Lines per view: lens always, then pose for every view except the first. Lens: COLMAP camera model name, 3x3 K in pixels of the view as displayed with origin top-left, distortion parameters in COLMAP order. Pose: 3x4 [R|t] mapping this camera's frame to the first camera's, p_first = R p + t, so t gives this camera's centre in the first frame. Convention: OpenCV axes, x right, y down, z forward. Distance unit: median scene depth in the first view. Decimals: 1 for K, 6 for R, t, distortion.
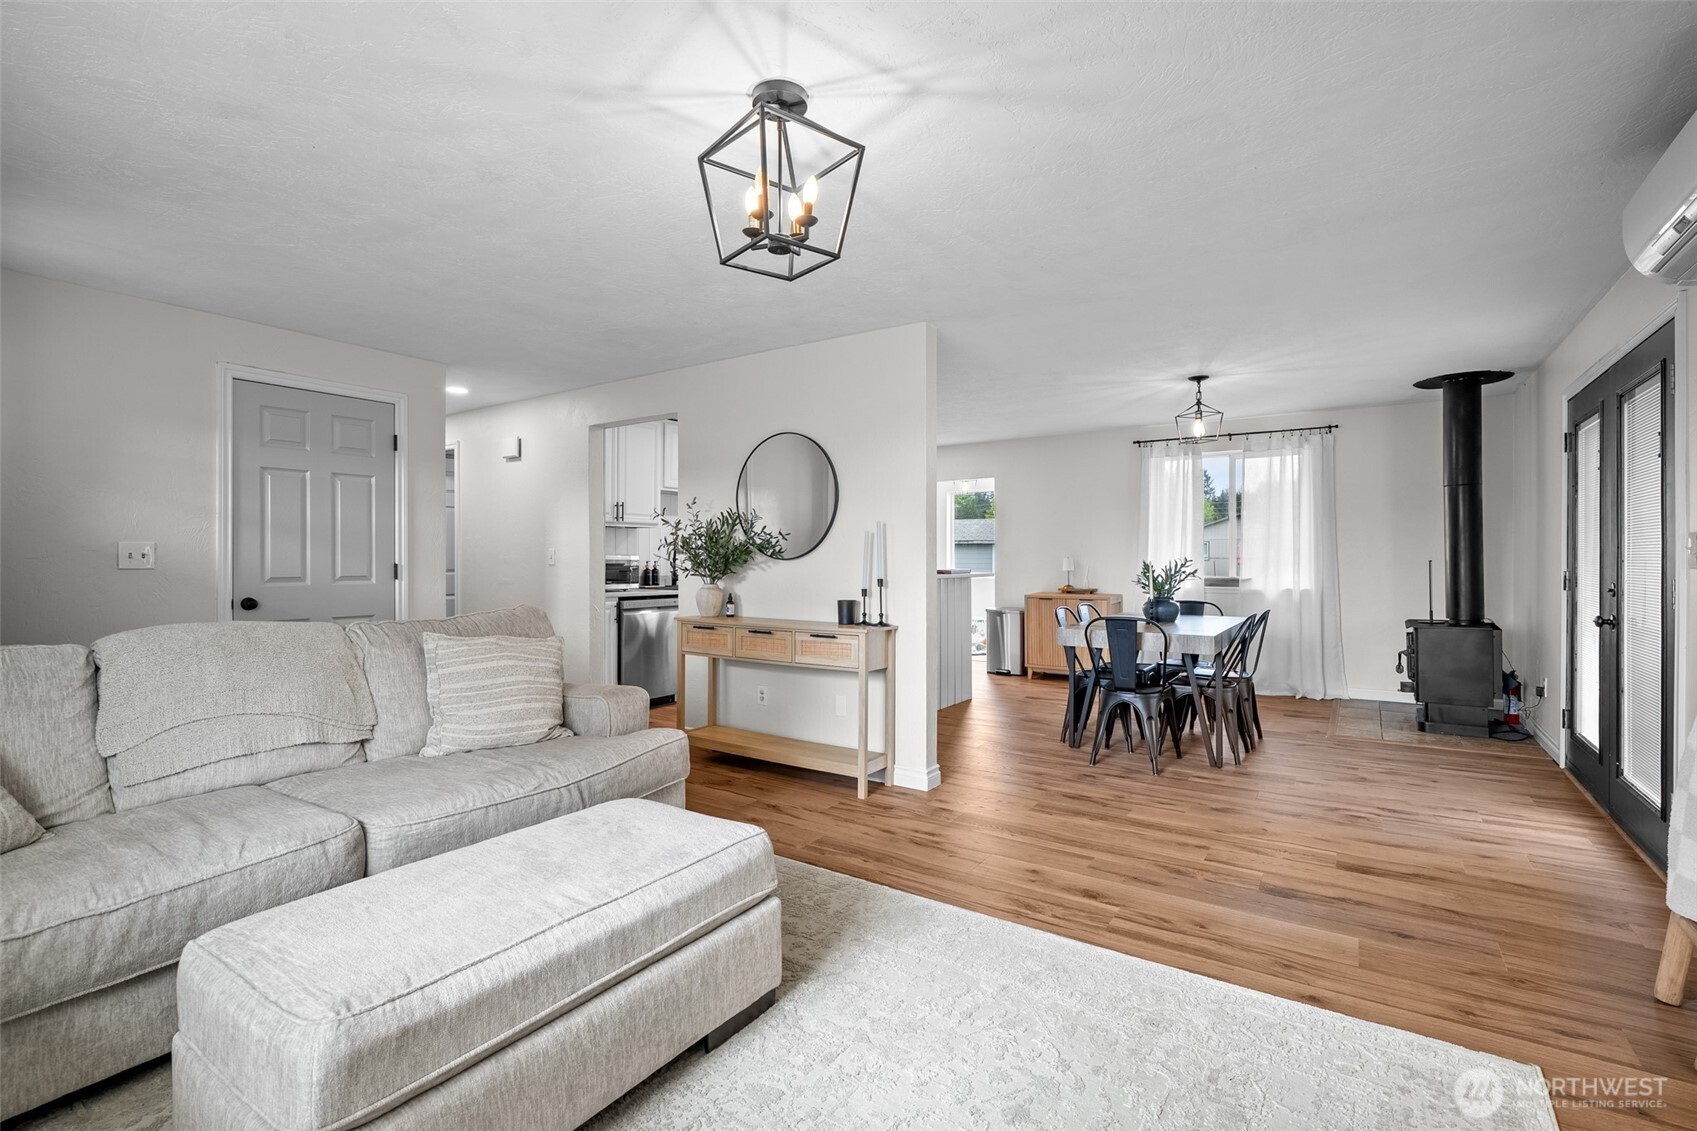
lens RADIAL K [[776.0, 0, 840.6], [0, 776.0, 554.7], [0, 0, 1]] dist [-0.005574, -0.000400]
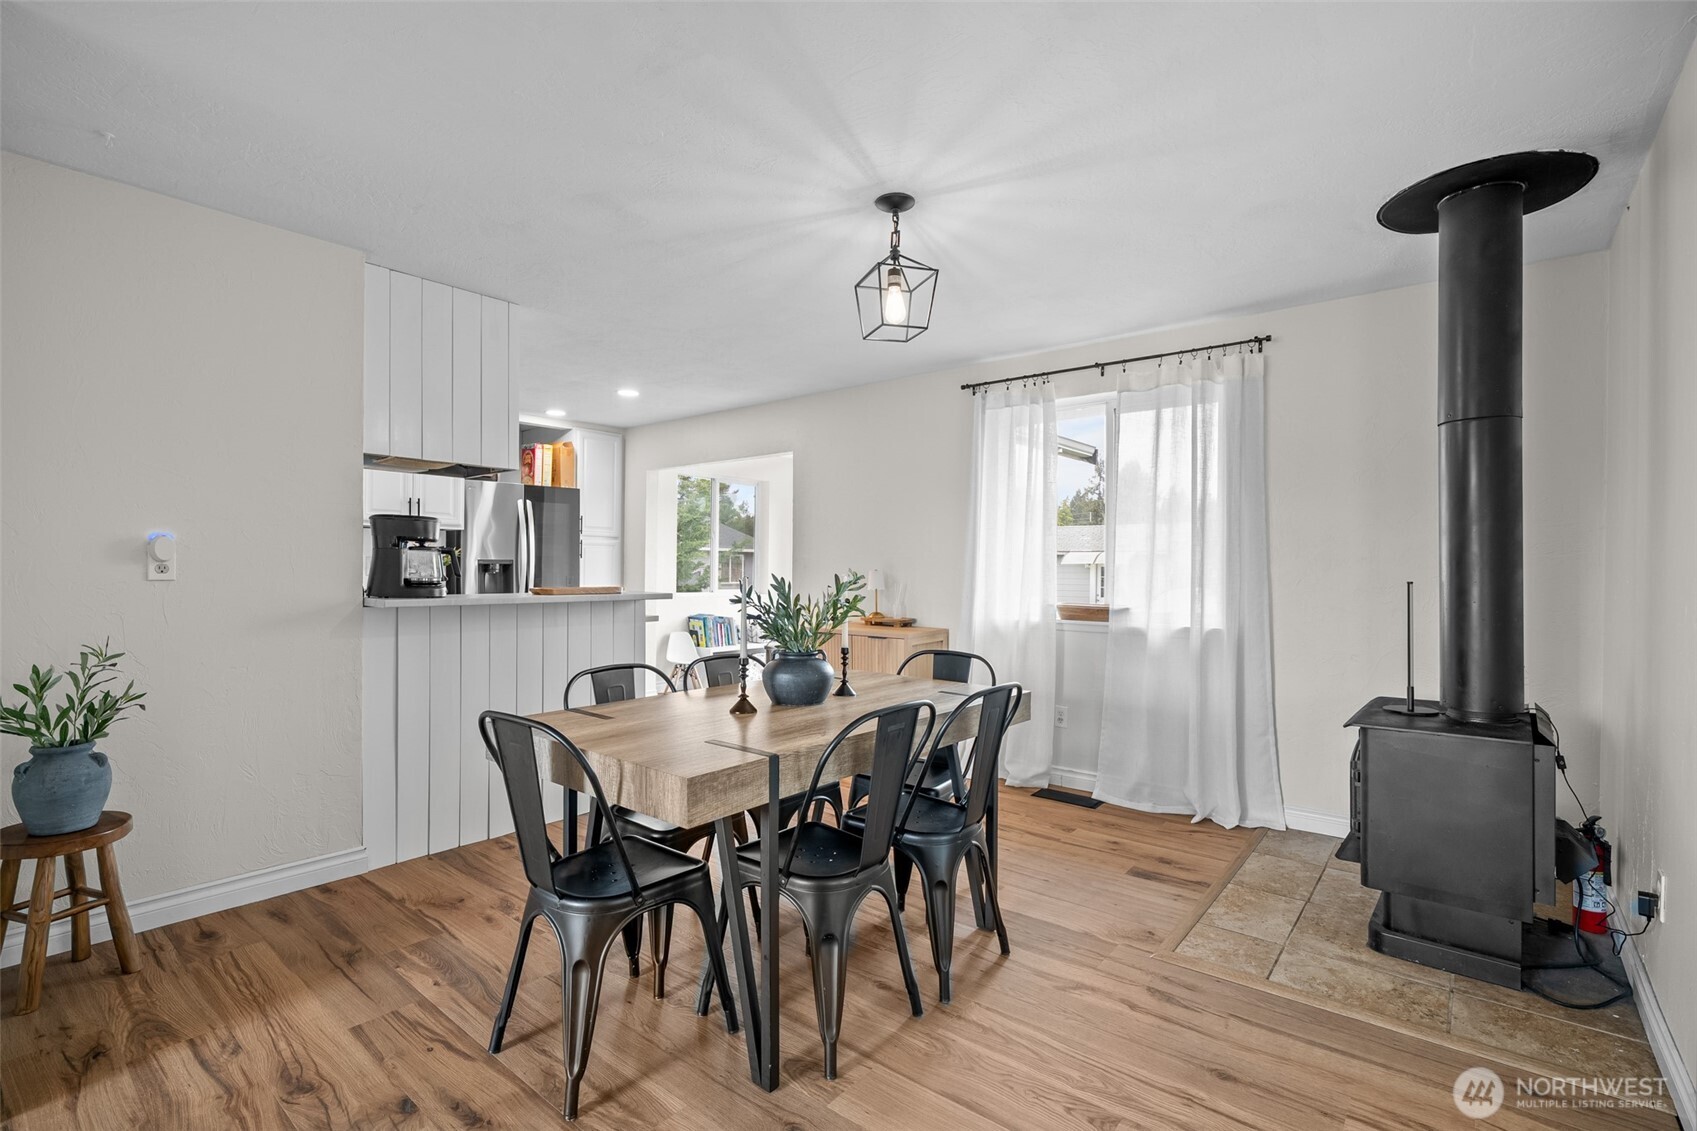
lens RADIAL K [[776.0, 0, 842.8], [0, 776.0, 566.4], [0, 0, 1]] dist [-0.005574, -0.000400]
pose [[0.995623, 0.009652, -0.092960, 0.457626], [-0.009589, 0.999953, 0.001123, 0.000892], [0.092966, -0.000226, 0.995669, 0.490164]]
